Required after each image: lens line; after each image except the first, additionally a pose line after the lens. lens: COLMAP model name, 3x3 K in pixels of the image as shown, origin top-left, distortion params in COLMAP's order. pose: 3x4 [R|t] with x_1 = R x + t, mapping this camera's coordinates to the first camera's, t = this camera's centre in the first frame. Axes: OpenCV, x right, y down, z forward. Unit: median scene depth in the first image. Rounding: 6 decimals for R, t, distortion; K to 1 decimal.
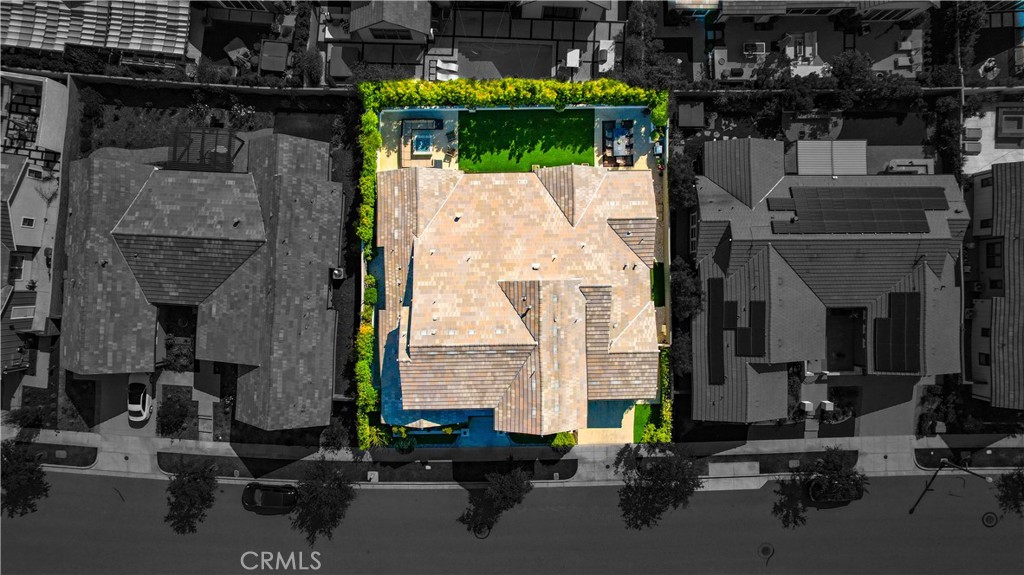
lens RADIAL K [[659.4, 0, 510.0], [0, 659.4, 278.5], [0, 0, 1]] dist [-0.025852, 0.039254]
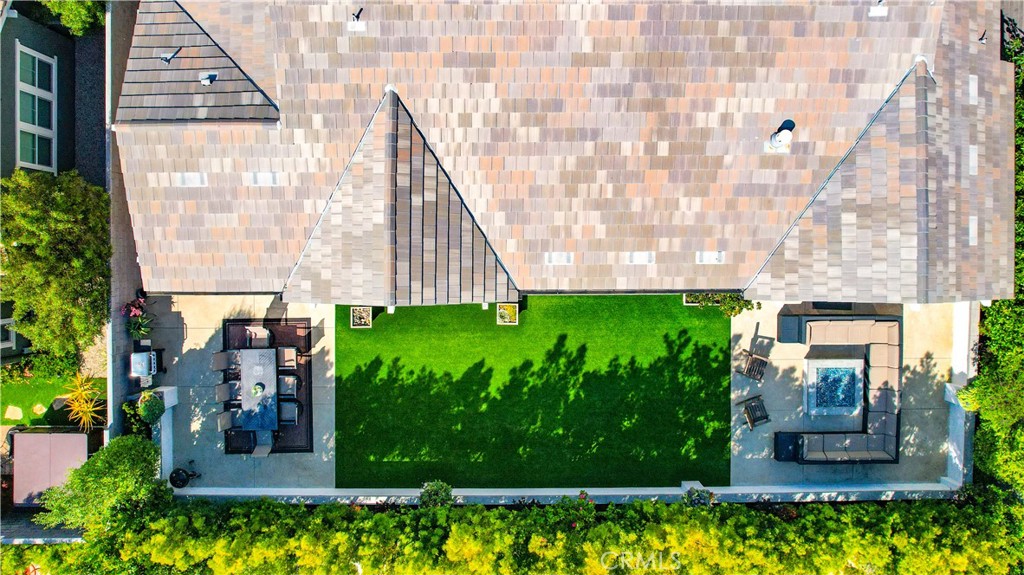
lens RADIAL K [[659.4, 0, 509.6], [0, 659.4, 277.7], [0, 0, 1]] dist [-0.025852, 0.039254]
pose [[-0.999539, -0.014917, -0.026452, 0.048227], [0.014592, -0.999816, 0.012430, -0.153306], [-0.026632, 0.012038, 0.999573, 0.664391]]
